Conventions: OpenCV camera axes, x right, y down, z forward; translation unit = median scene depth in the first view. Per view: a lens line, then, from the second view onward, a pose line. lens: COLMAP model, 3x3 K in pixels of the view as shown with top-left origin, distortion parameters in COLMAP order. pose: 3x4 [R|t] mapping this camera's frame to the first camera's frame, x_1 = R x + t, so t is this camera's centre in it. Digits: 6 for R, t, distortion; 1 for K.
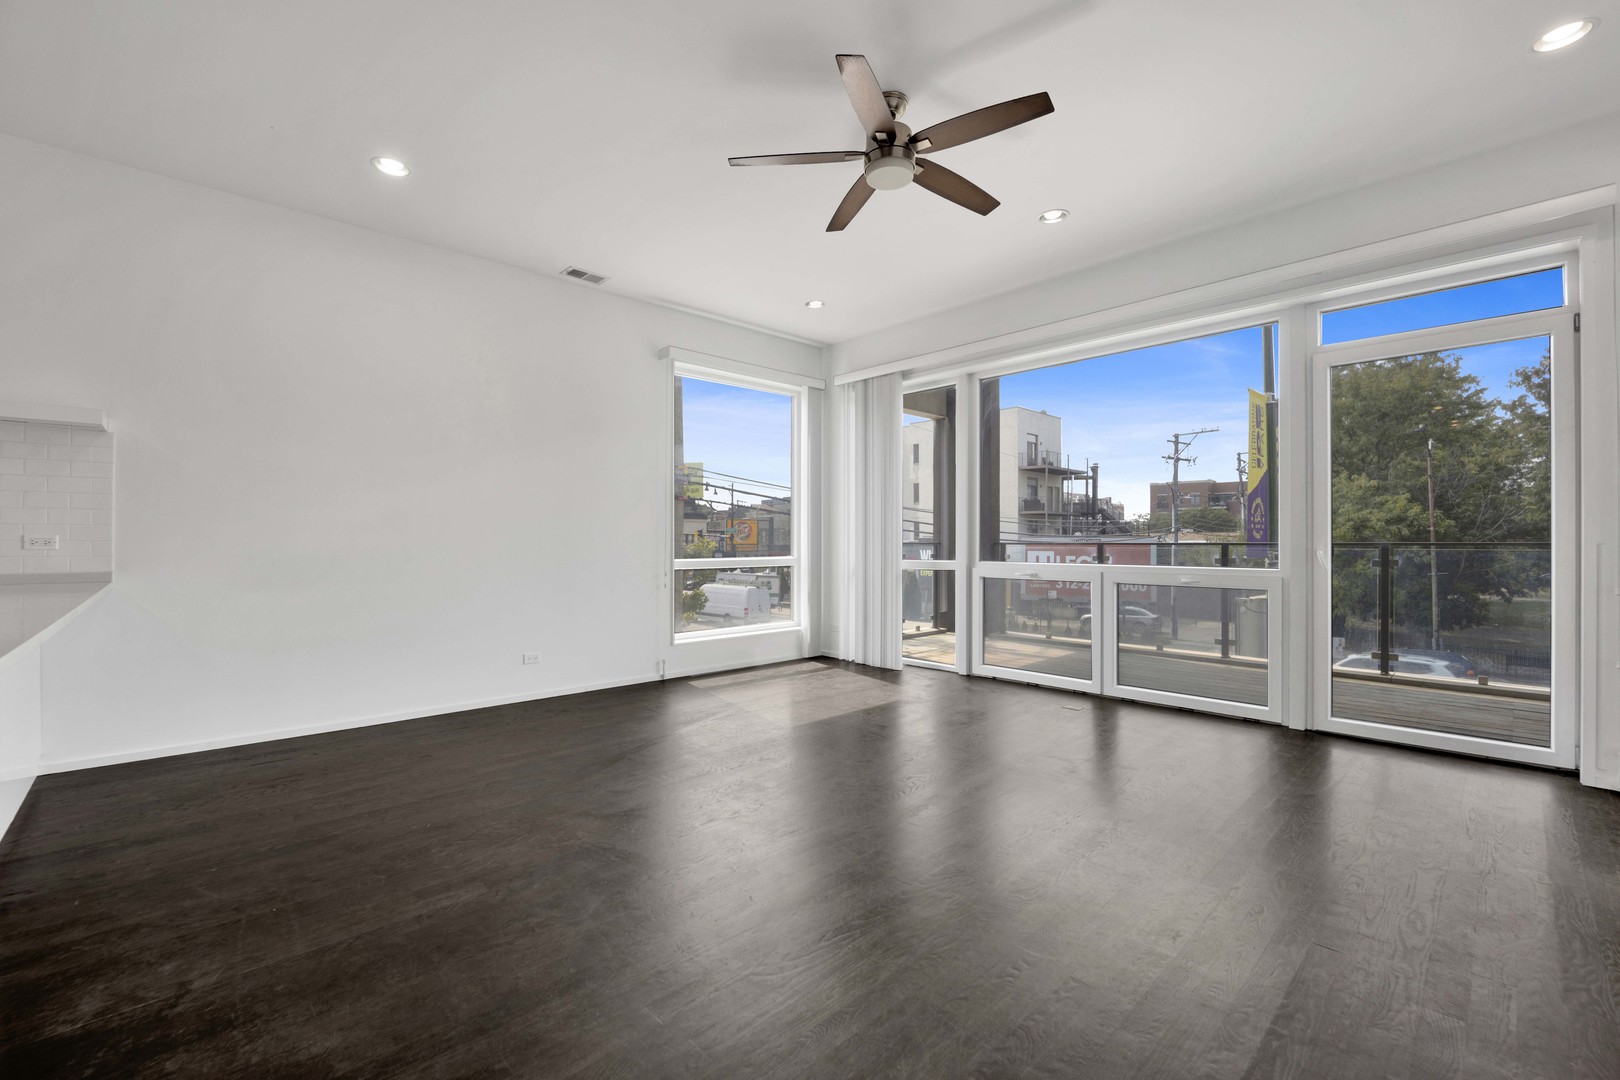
lens RADIAL K [[682.4, 0, 829.5], [0, 682.4, 524.0], [0, 0, 1]] dist [-0.025603, 0.001526]
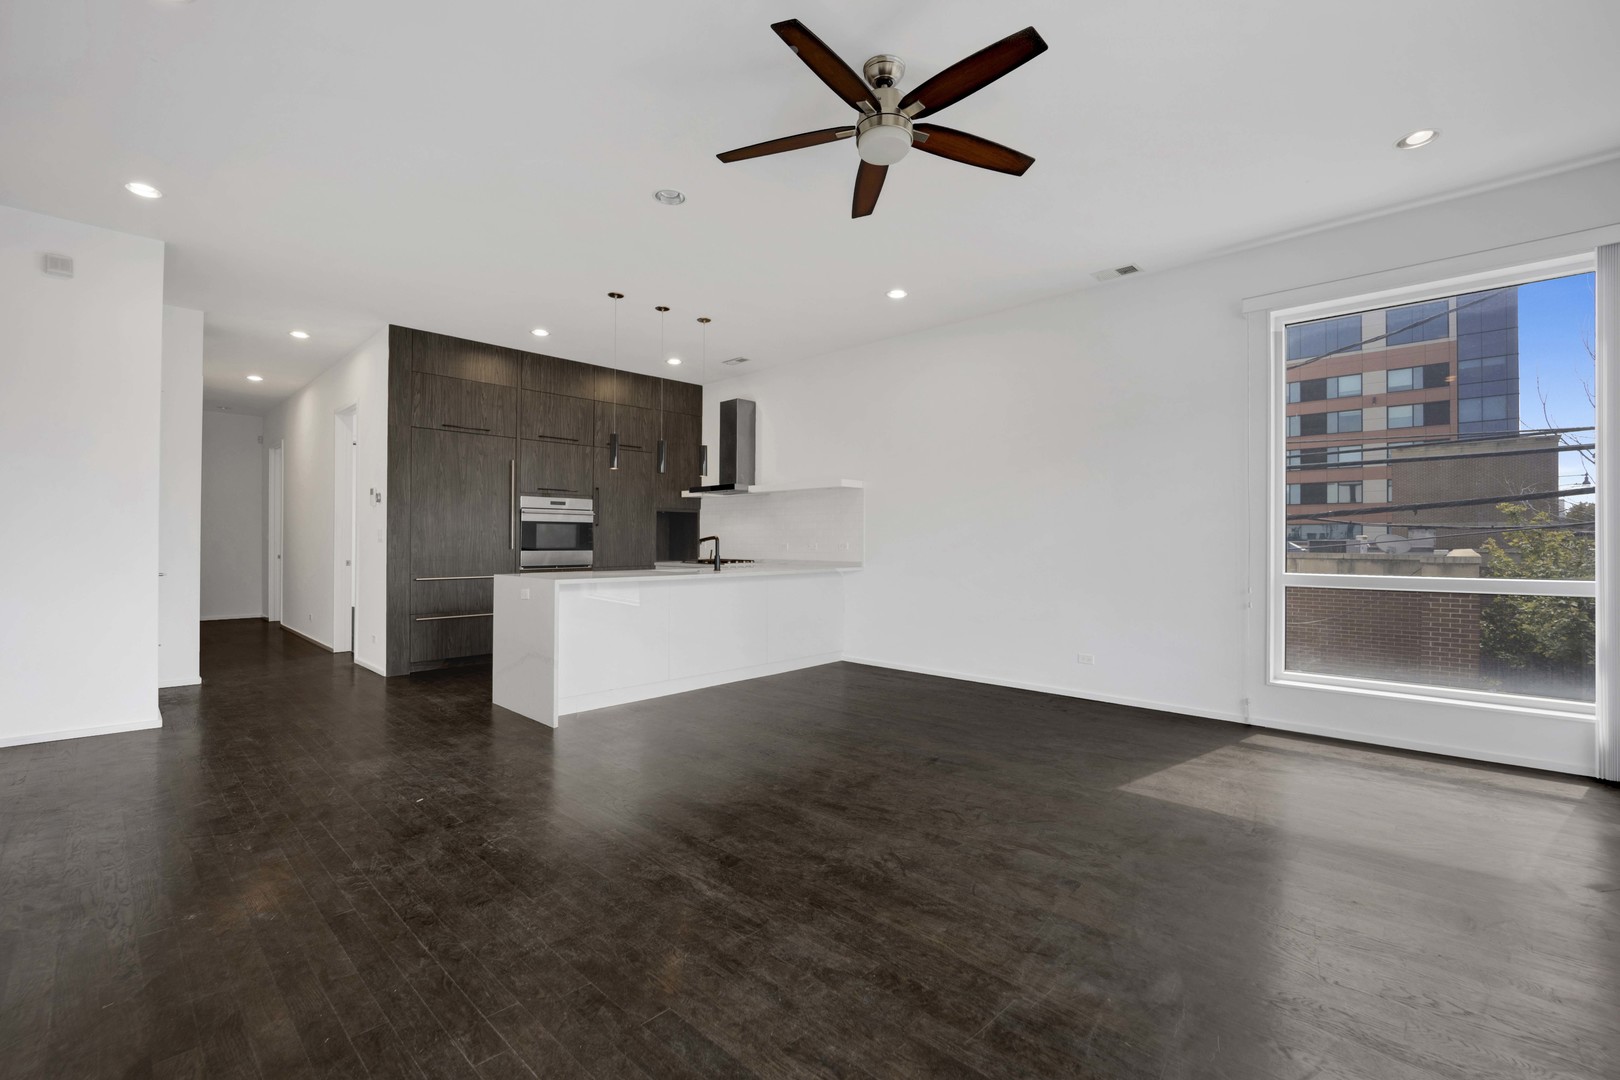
lens RADIAL K [[682.4, 0, 817.3], [0, 682.4, 540.6], [0, 0, 1]] dist [-0.025603, 0.001526]
pose [[0.035740, -0.003585, -0.999355, 0.509365], [0.018864, 0.999818, -0.002912, 0.008541], [0.999183, -0.018747, 0.035801, 0.471099]]
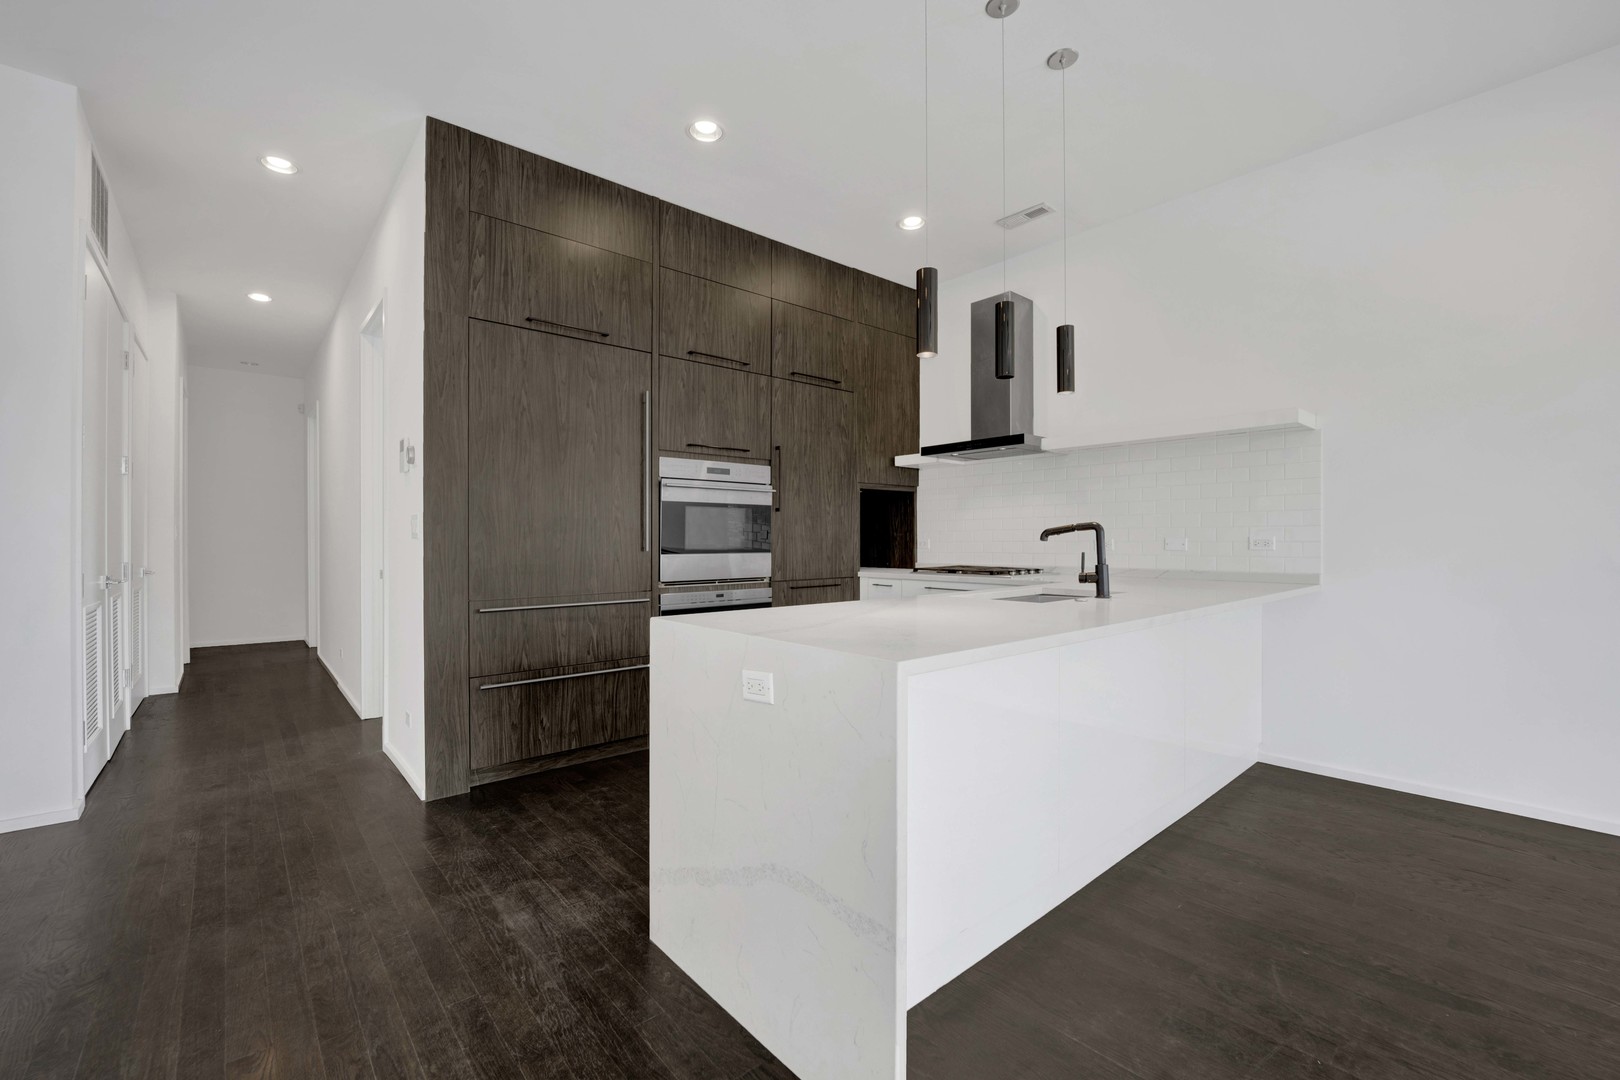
lens RADIAL K [[682.4, 0, 814.9], [0, 682.4, 541.9], [0, 0, 1]] dist [-0.025603, 0.001526]
pose [[-0.065390, 0.001102, -0.997859, -0.035077], [0.023671, 0.999720, -0.000447, 0.004823], [0.997579, -0.023649, -0.065398, 0.192164]]
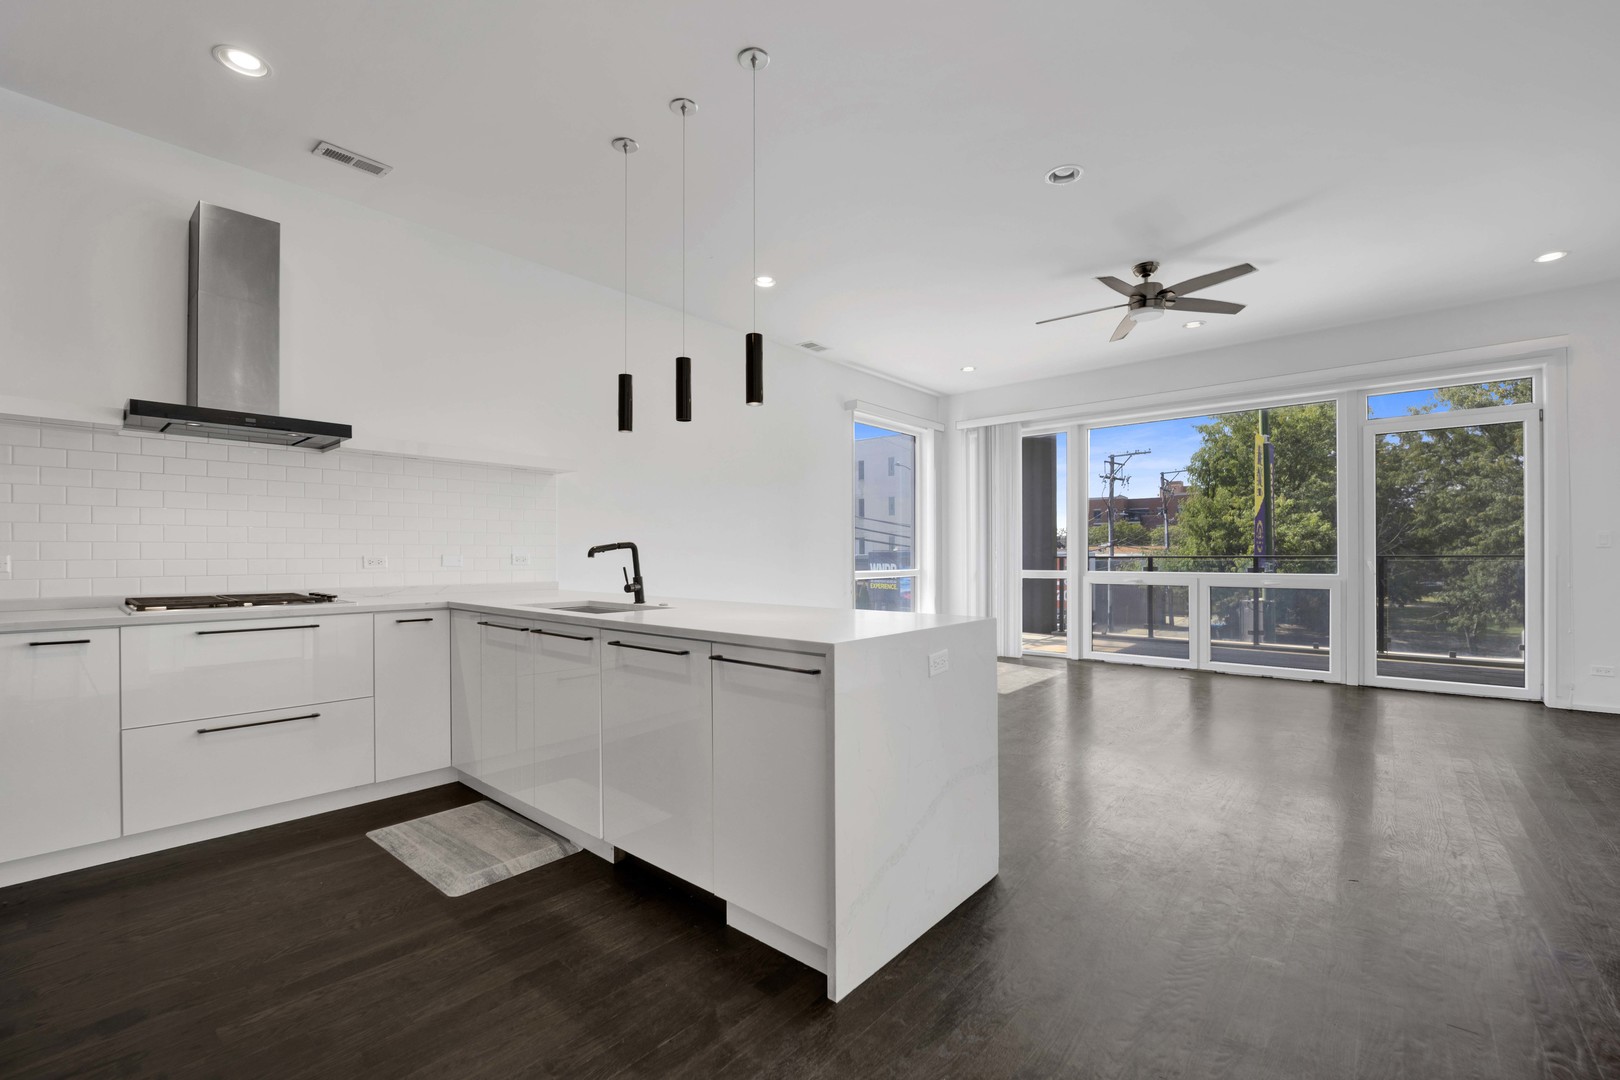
lens RADIAL K [[682.4, 0, 818.1], [0, 682.4, 533.2], [0, 0, 1]] dist [-0.025603, 0.001526]
pose [[0.995472, -0.000657, 0.095056, -0.415003], [0.001396, 0.999969, -0.007703, -0.007363], [-0.095048, 0.007801, 0.995442, -0.229594]]
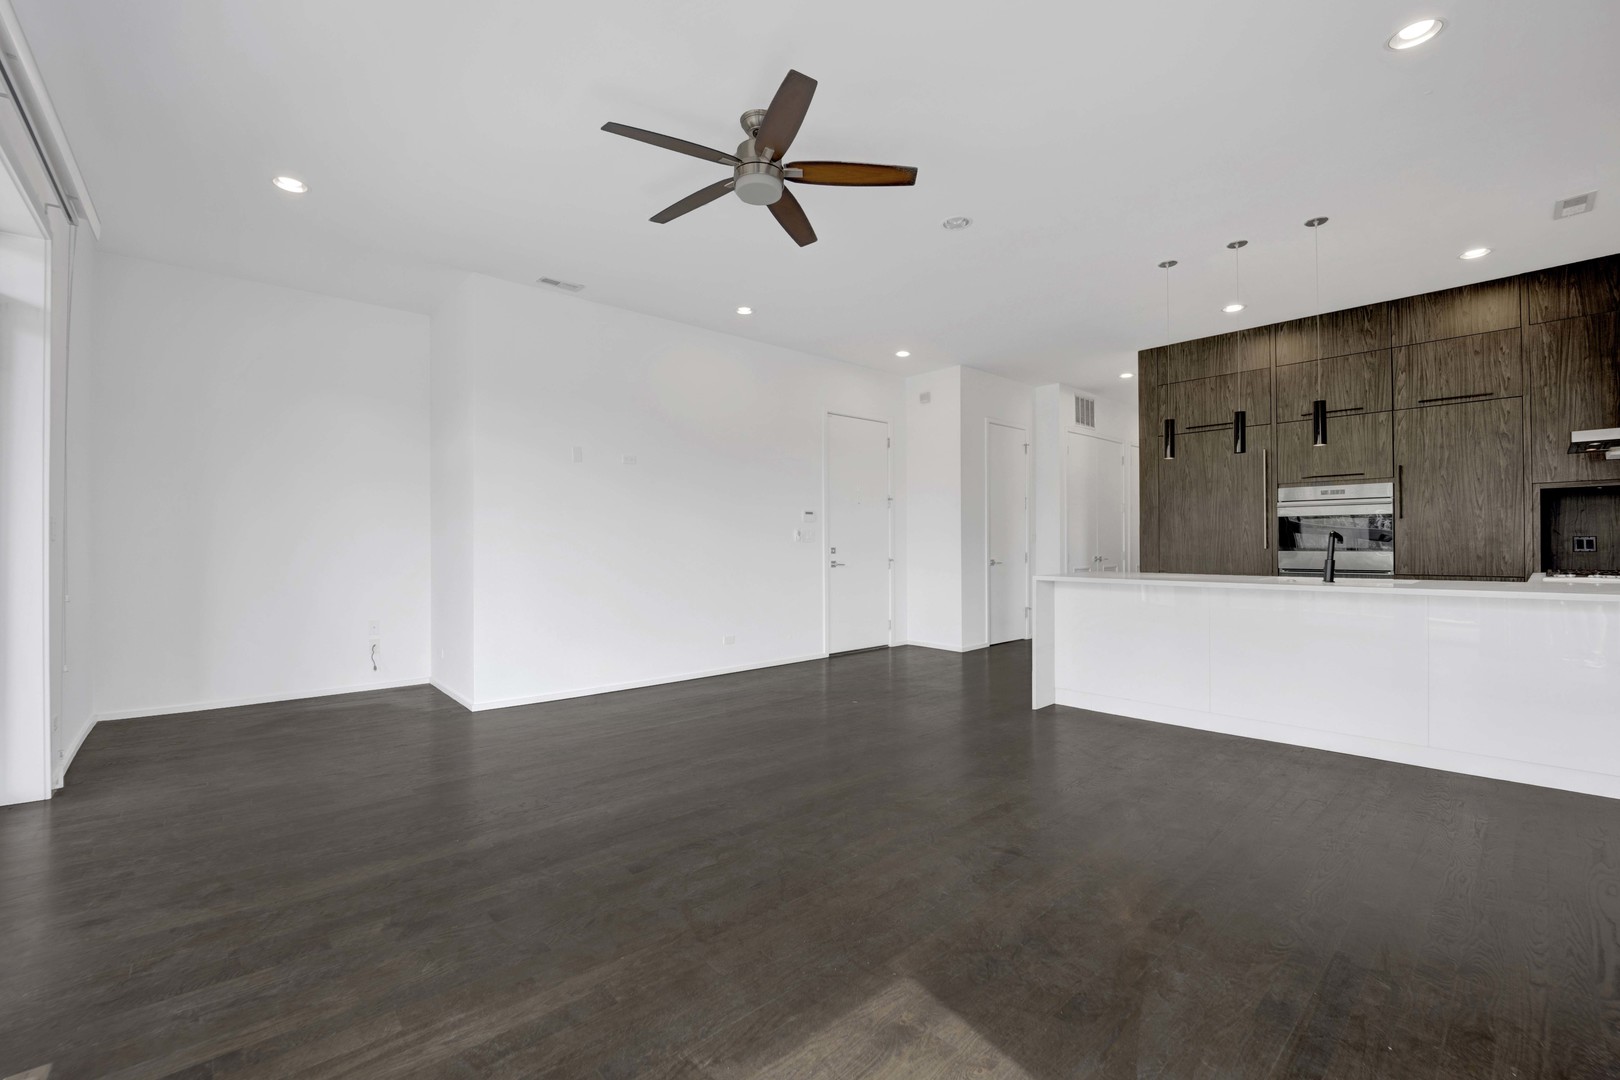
lens RADIAL K [[682.4, 0, 811.6], [0, 682.4, 547.0], [0, 0, 1]] dist [-0.025603, 0.001526]
pose [[-0.999390, 0.003453, 0.034749, -0.011557], [0.002881, 0.999860, -0.016498, 0.022144], [-0.034801, -0.016388, -0.999260, 1.052543]]
